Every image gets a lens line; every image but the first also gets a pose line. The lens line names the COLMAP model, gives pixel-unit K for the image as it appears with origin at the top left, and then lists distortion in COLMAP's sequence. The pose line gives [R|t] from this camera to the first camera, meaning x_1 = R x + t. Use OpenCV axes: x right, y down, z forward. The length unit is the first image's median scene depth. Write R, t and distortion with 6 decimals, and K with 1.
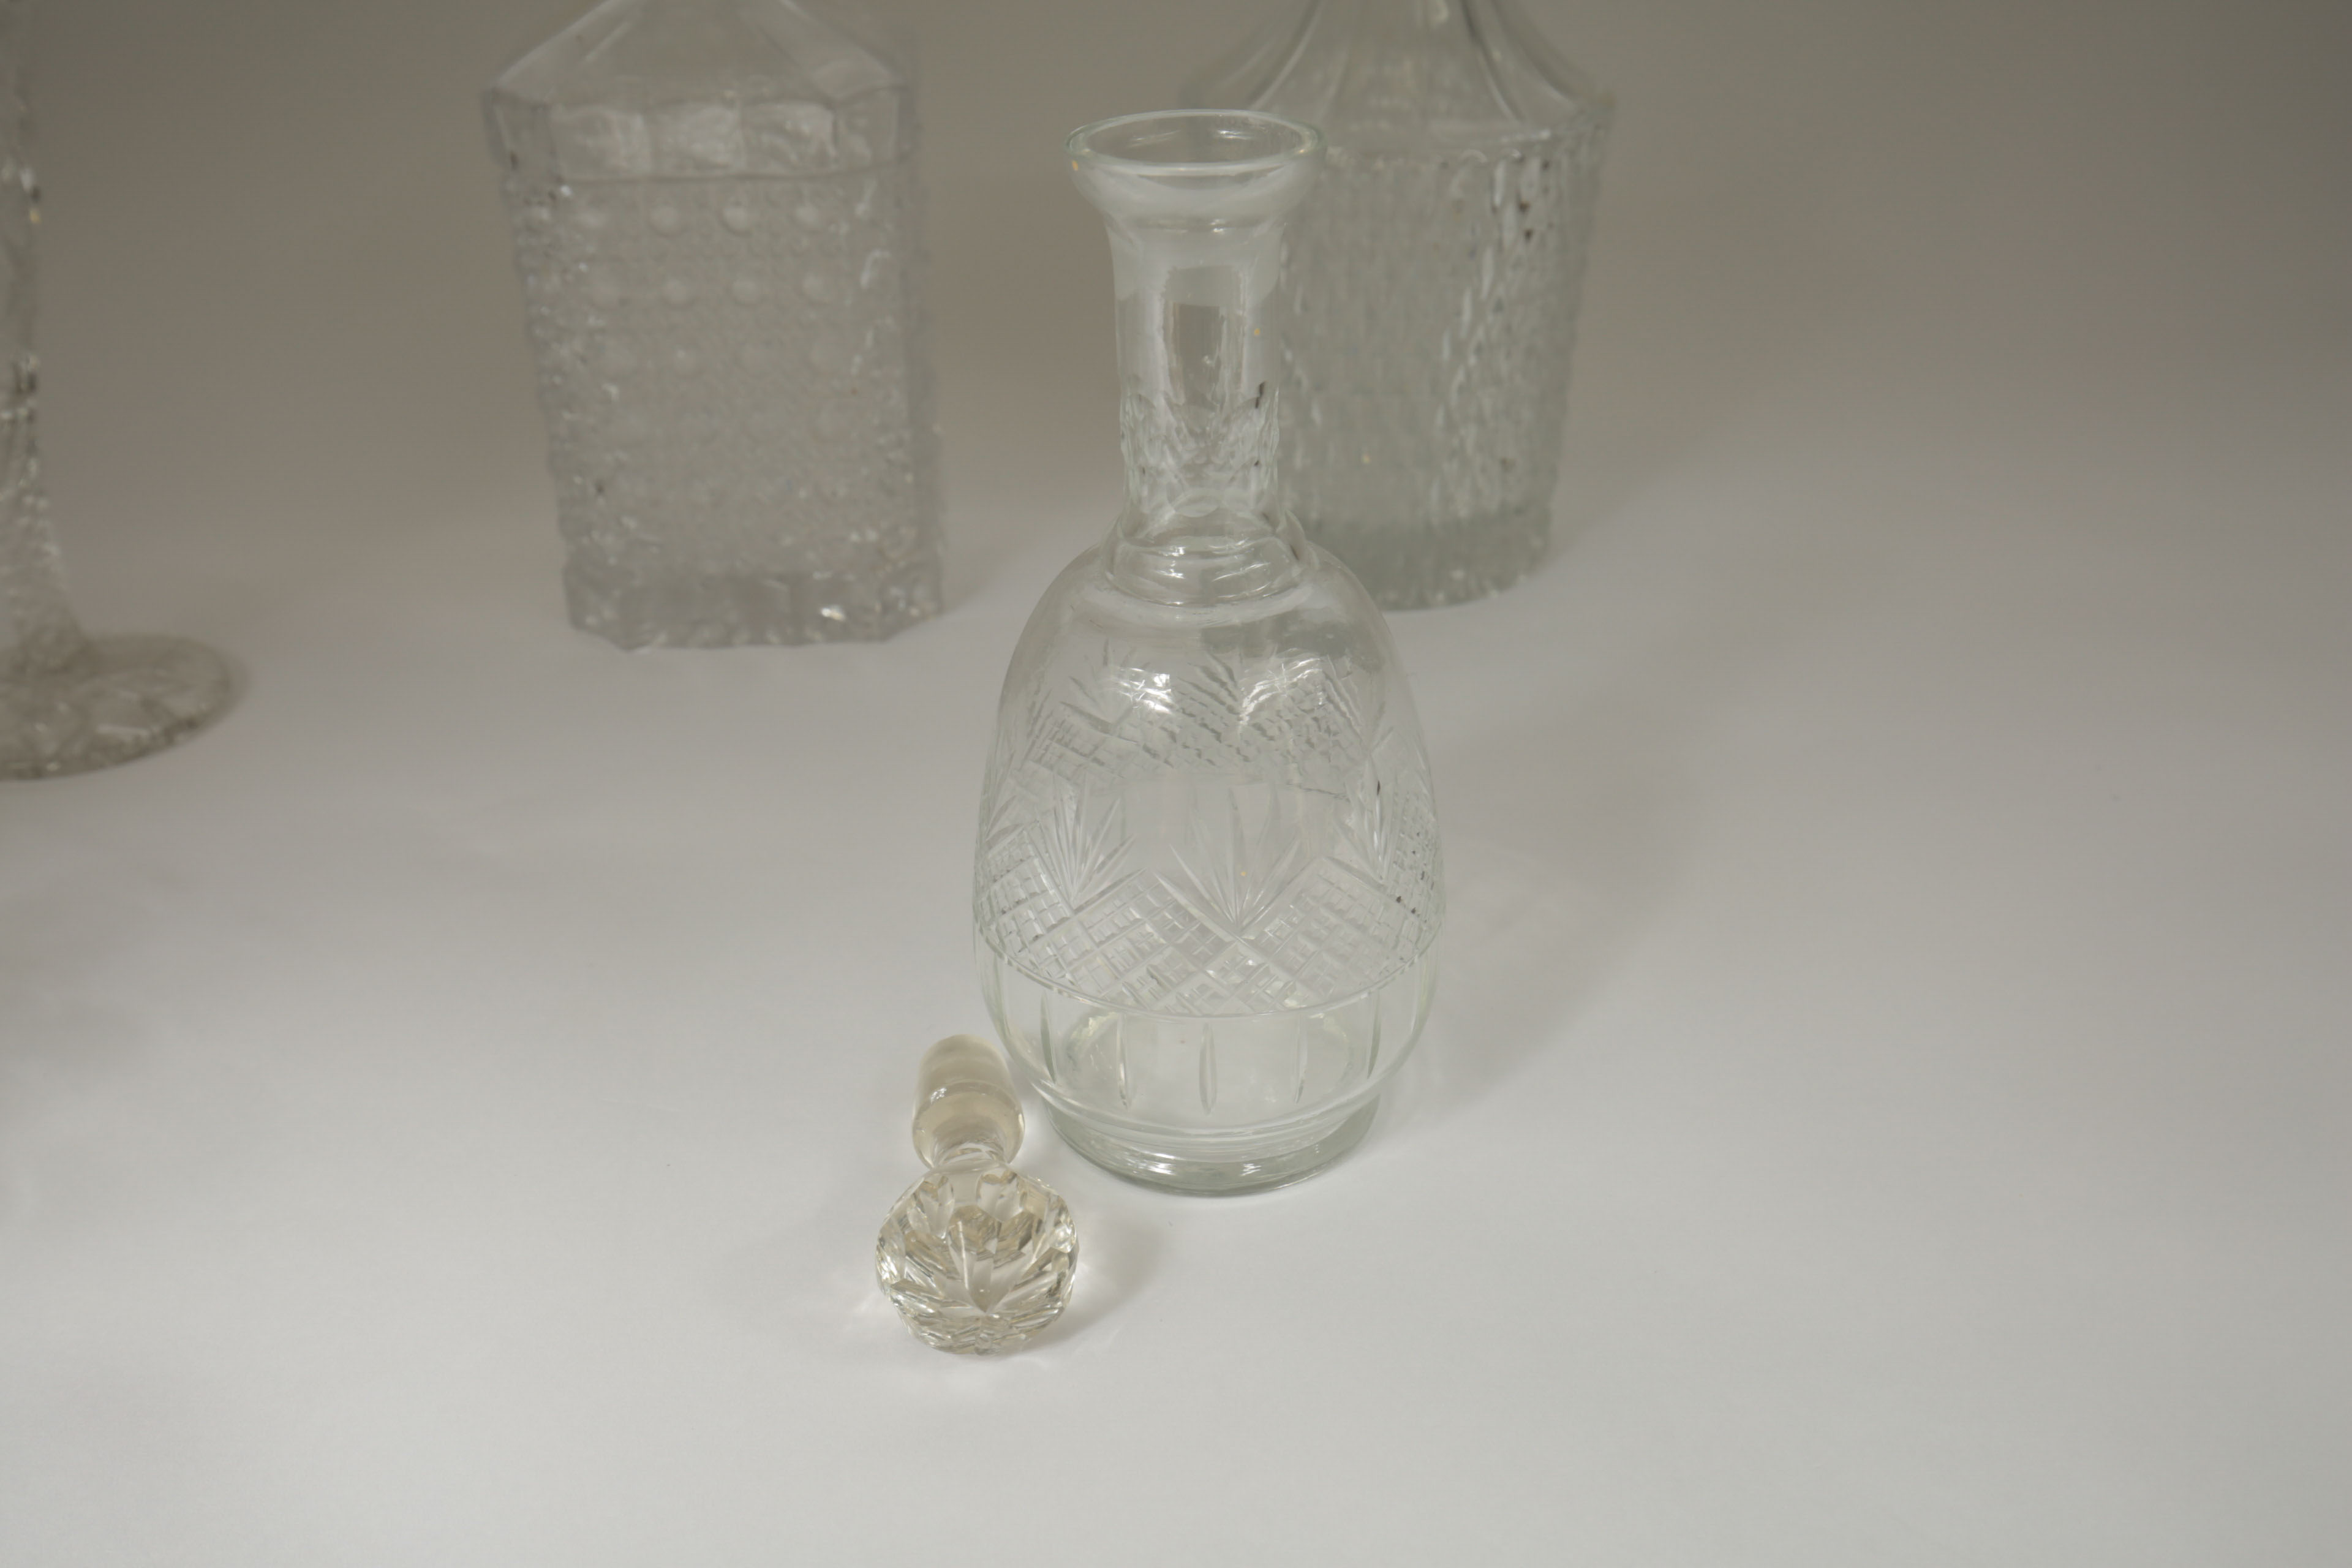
lens RADIAL K [[2217.9, 0, 1185.5], [0, 2217.9, 798.9], [0, 0, 1]] dist [0.044323, 0.000000]
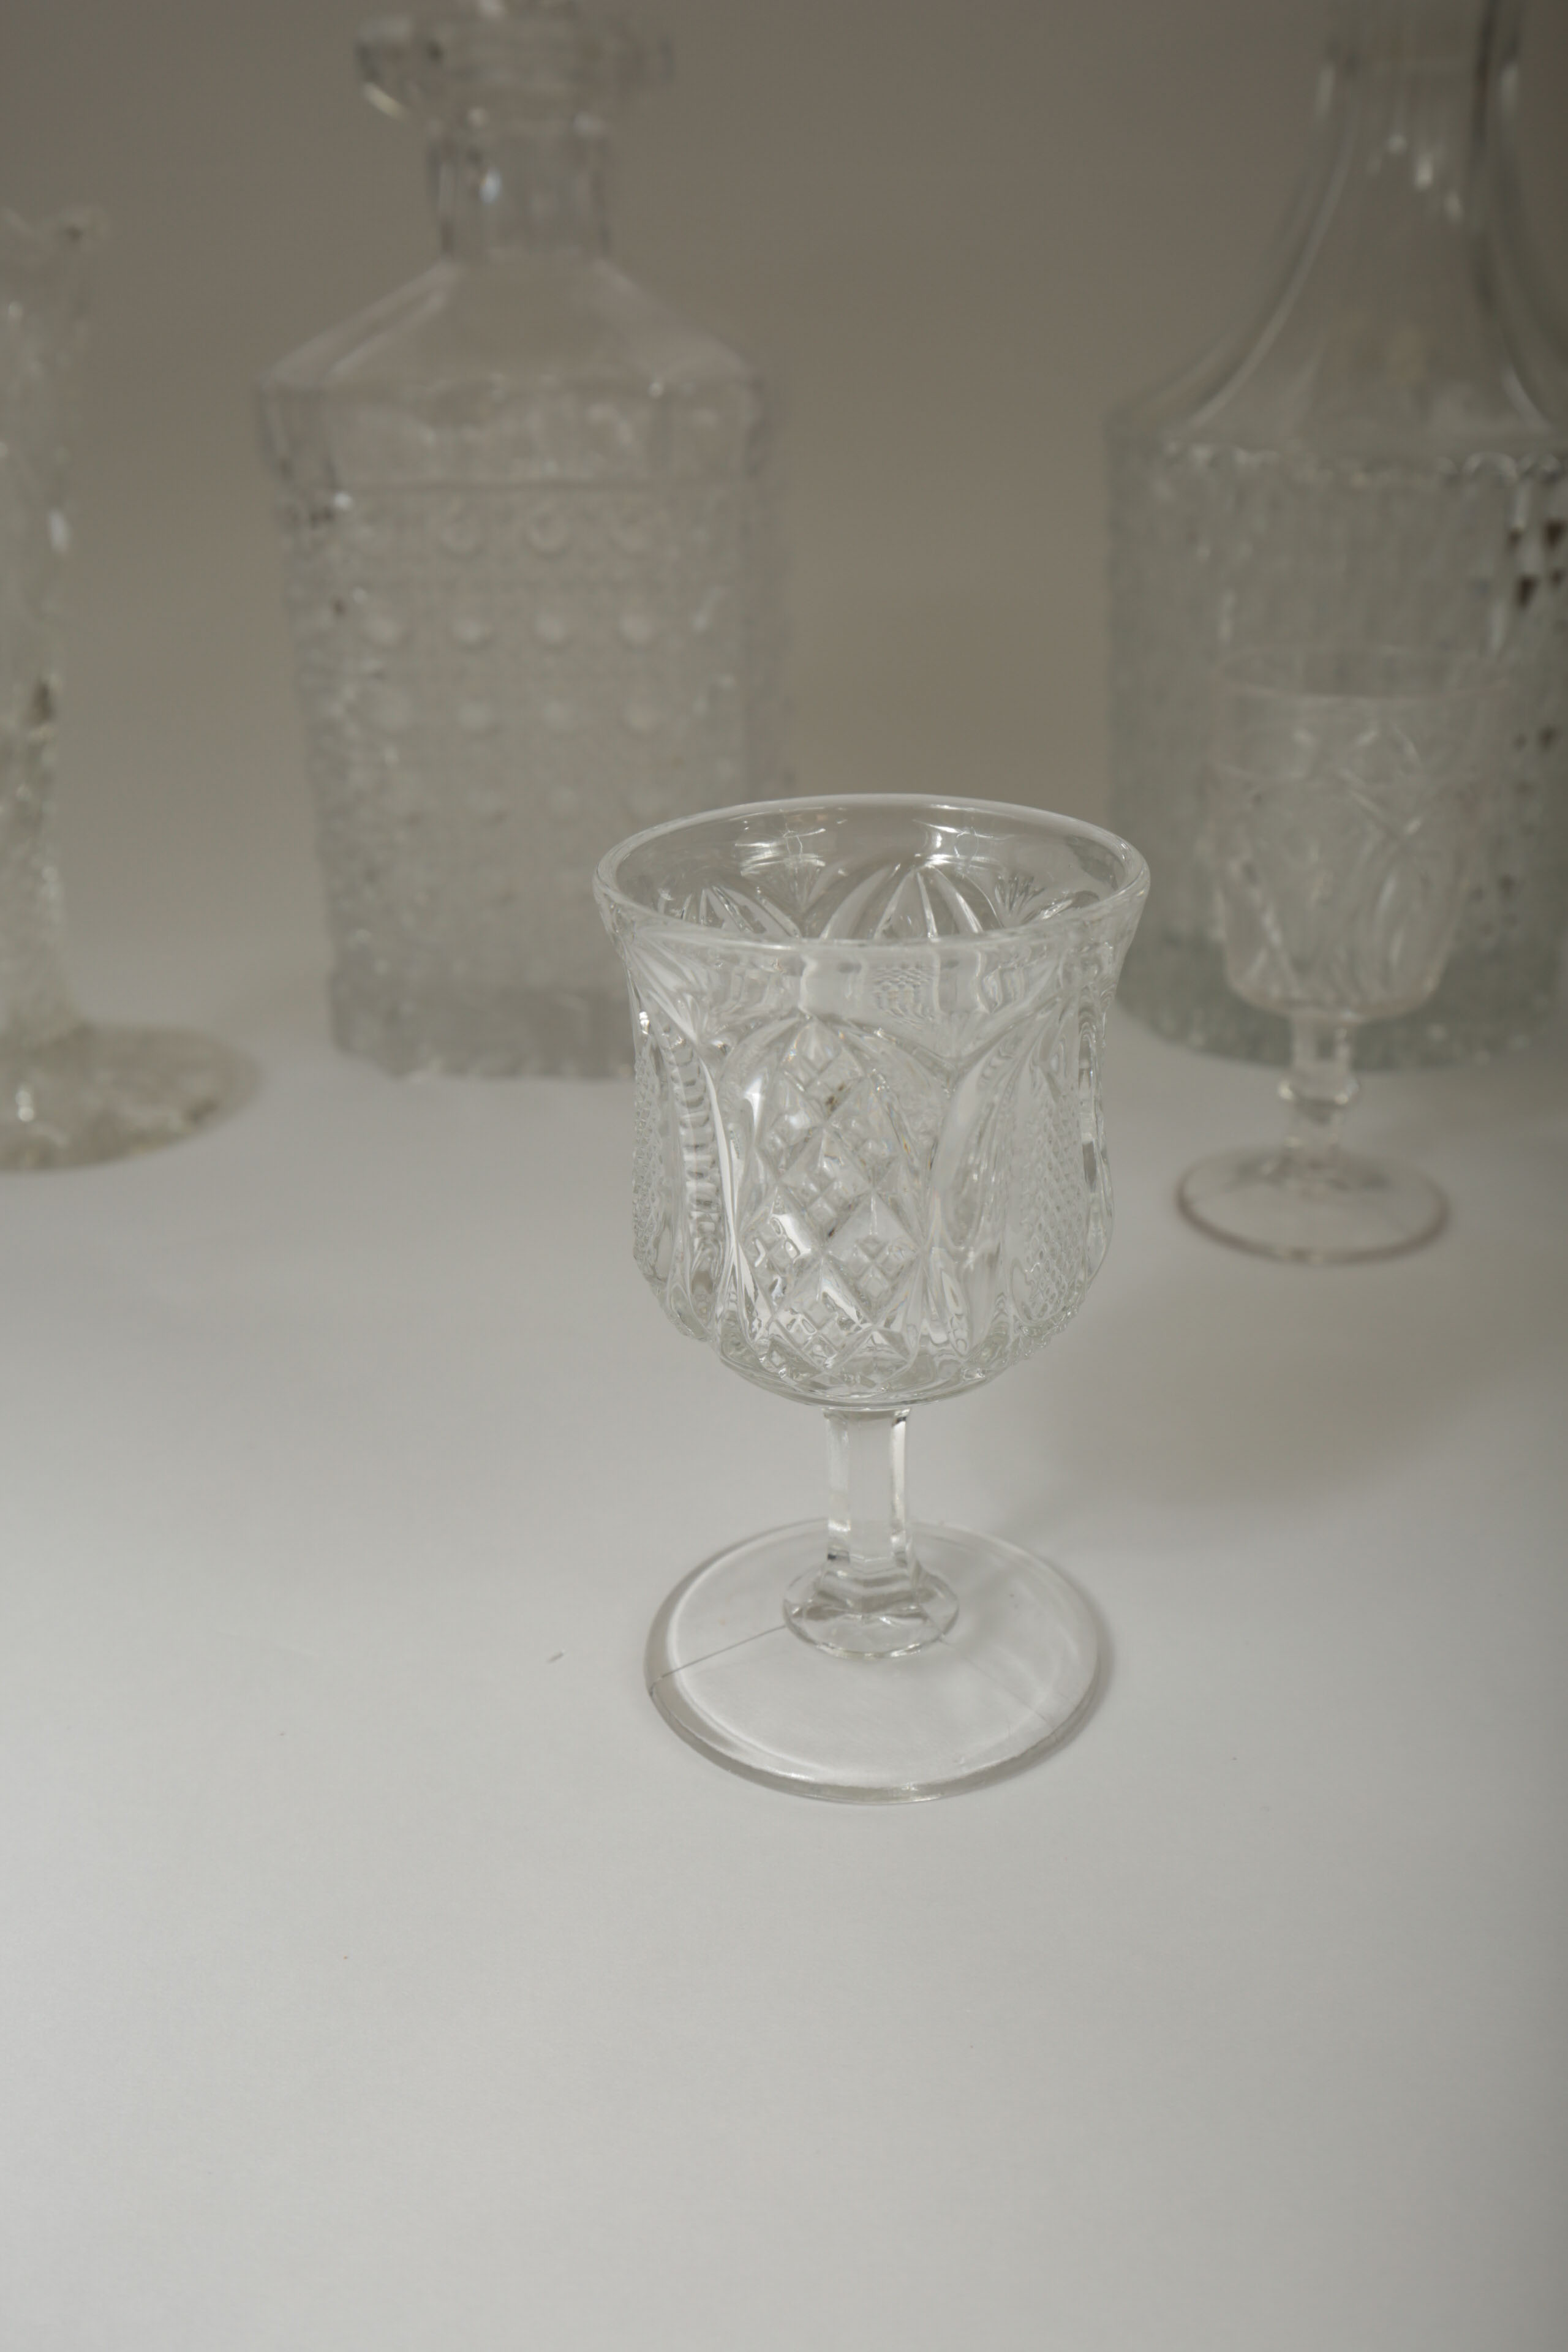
lens RADIAL K [[2217.9, 0, 780.4], [0, 2217.9, 1169.3], [0, 0, 1]] dist [0.044323, 0.000000]
pose [[0.988868, 0.048683, -0.140609, 0.008351], [-0.060550, 0.994841, -0.081390, 0.027481], [0.135921, 0.088998, 0.986714, 0.224474]]
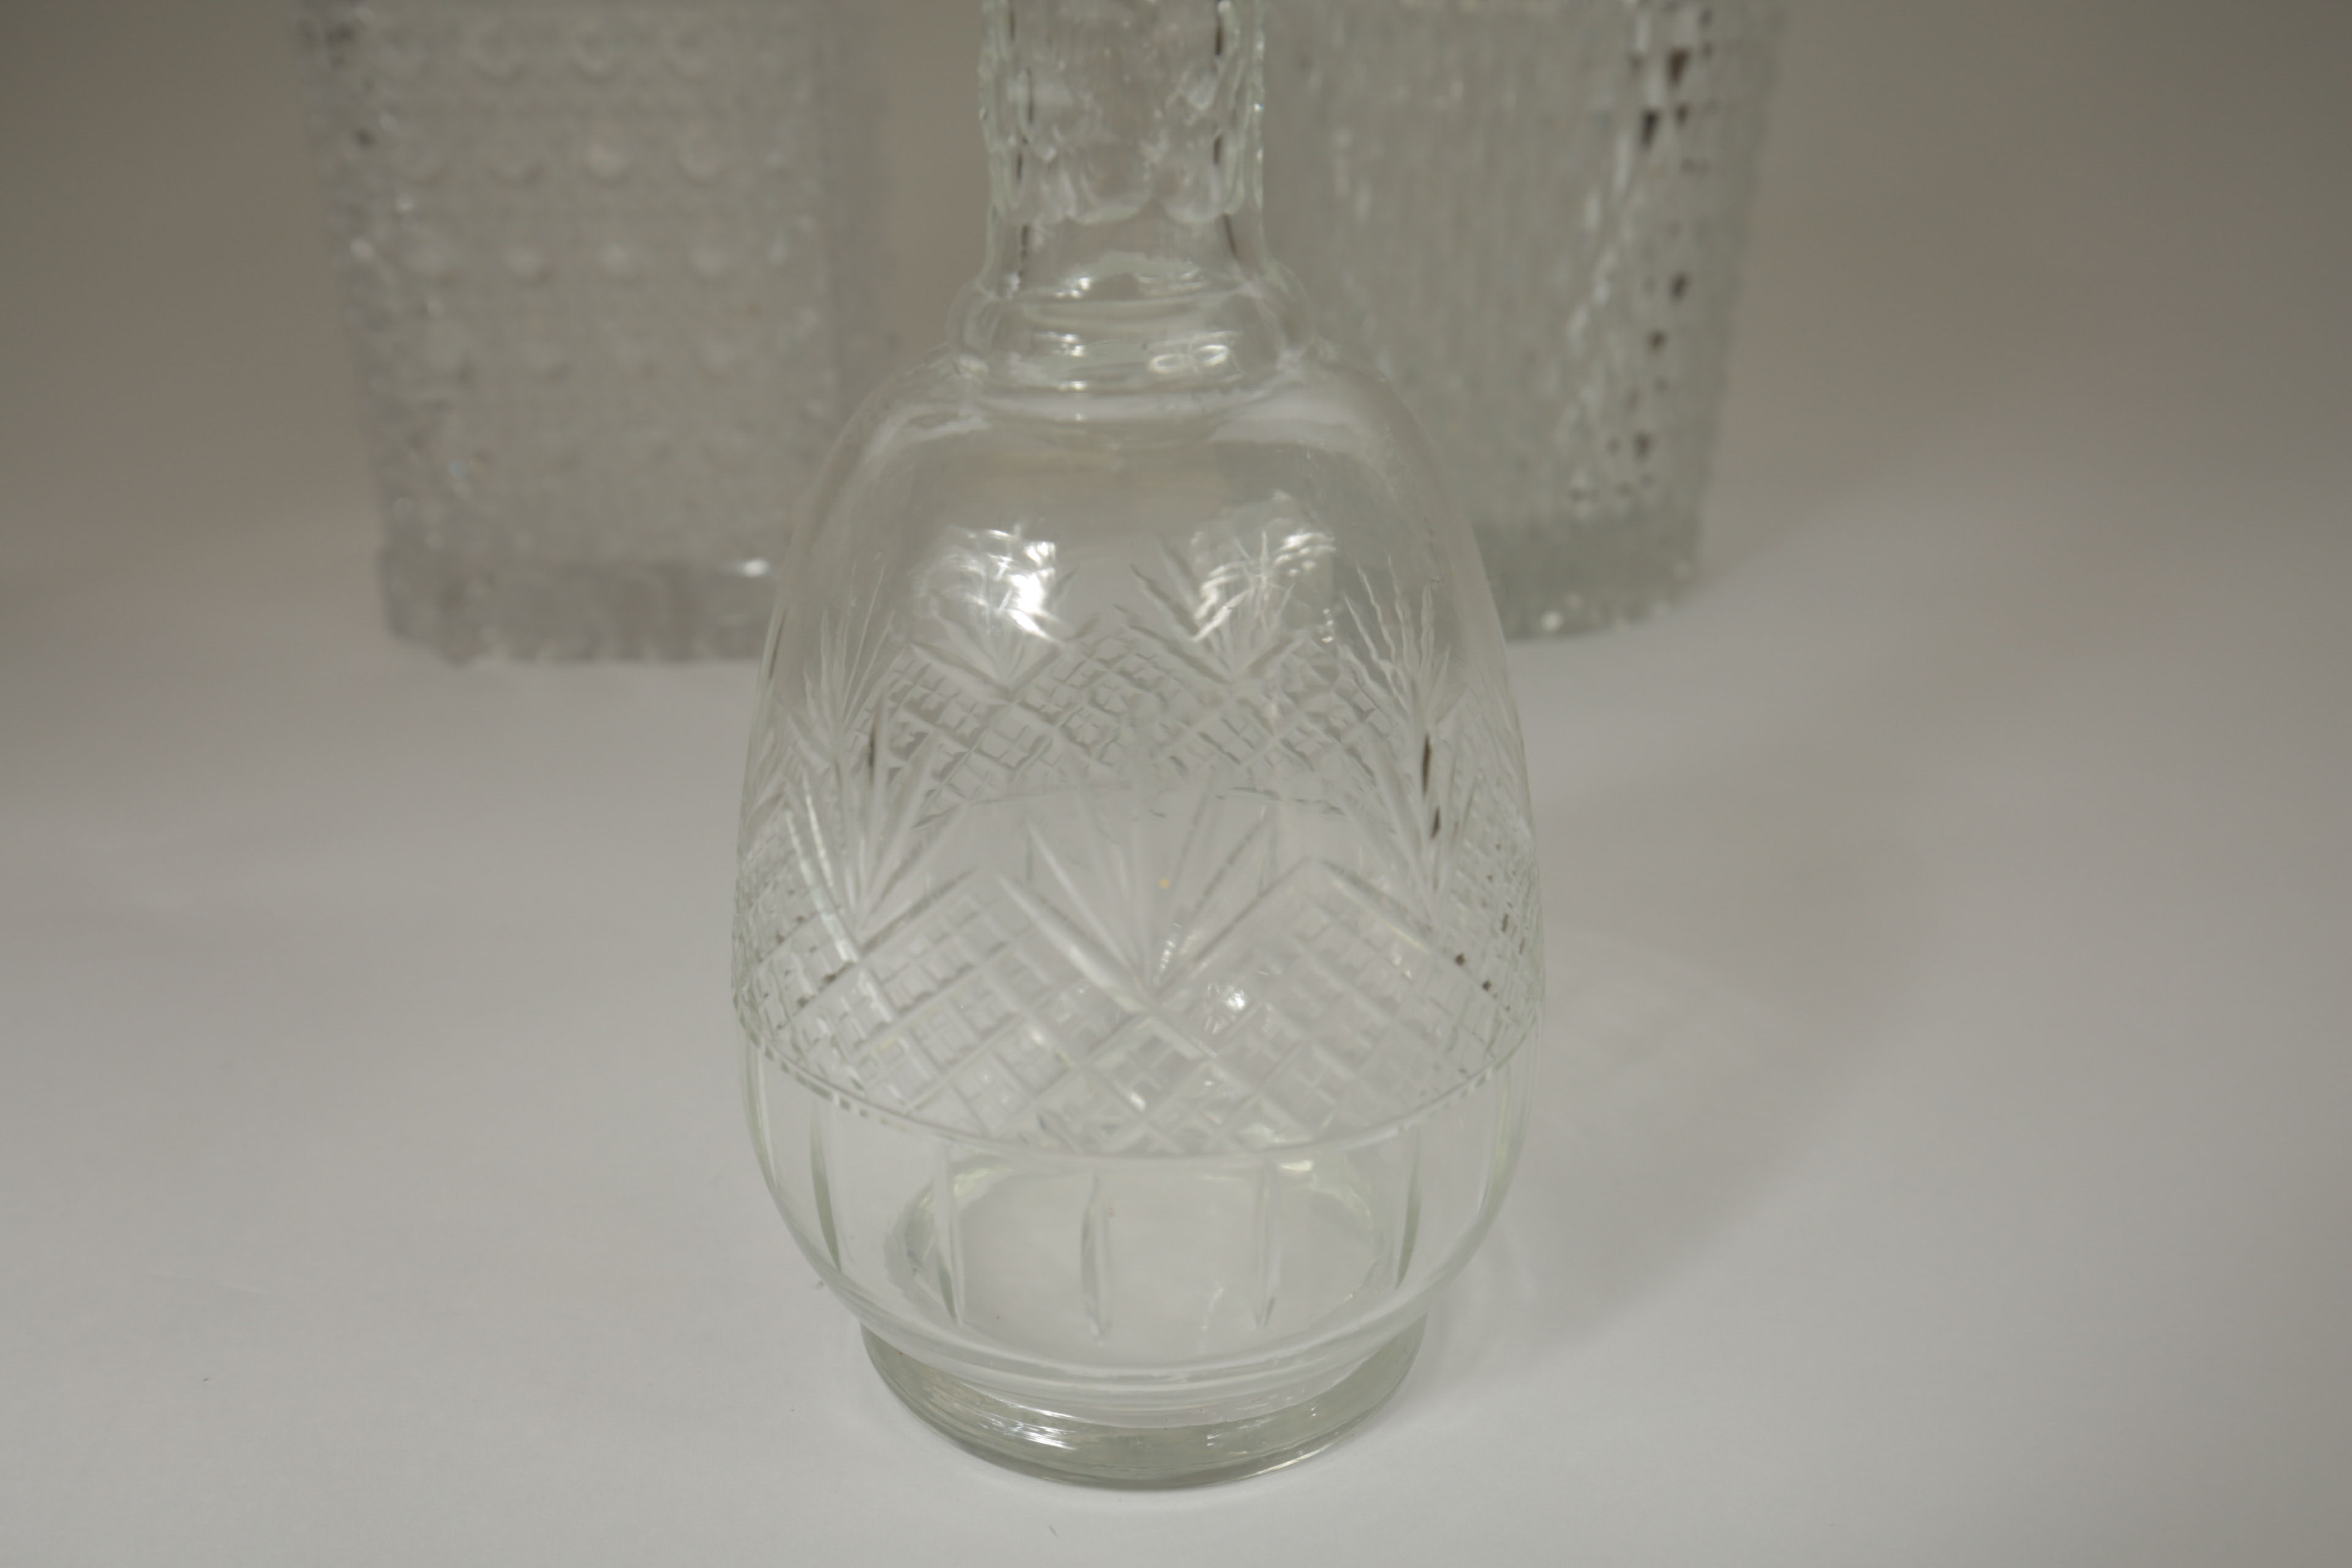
lens RADIAL K [[2217.9, 0, 1169.6], [0, 2217.9, 782.8], [0, 0, 1]] dist [0.044323, 0.000000]
pose [[0.997977, 0.028407, -0.056874, 0.035430], [-0.033486, 0.995339, -0.090440, 0.035262], [0.054039, 0.092161, 0.994277, 0.289334]]
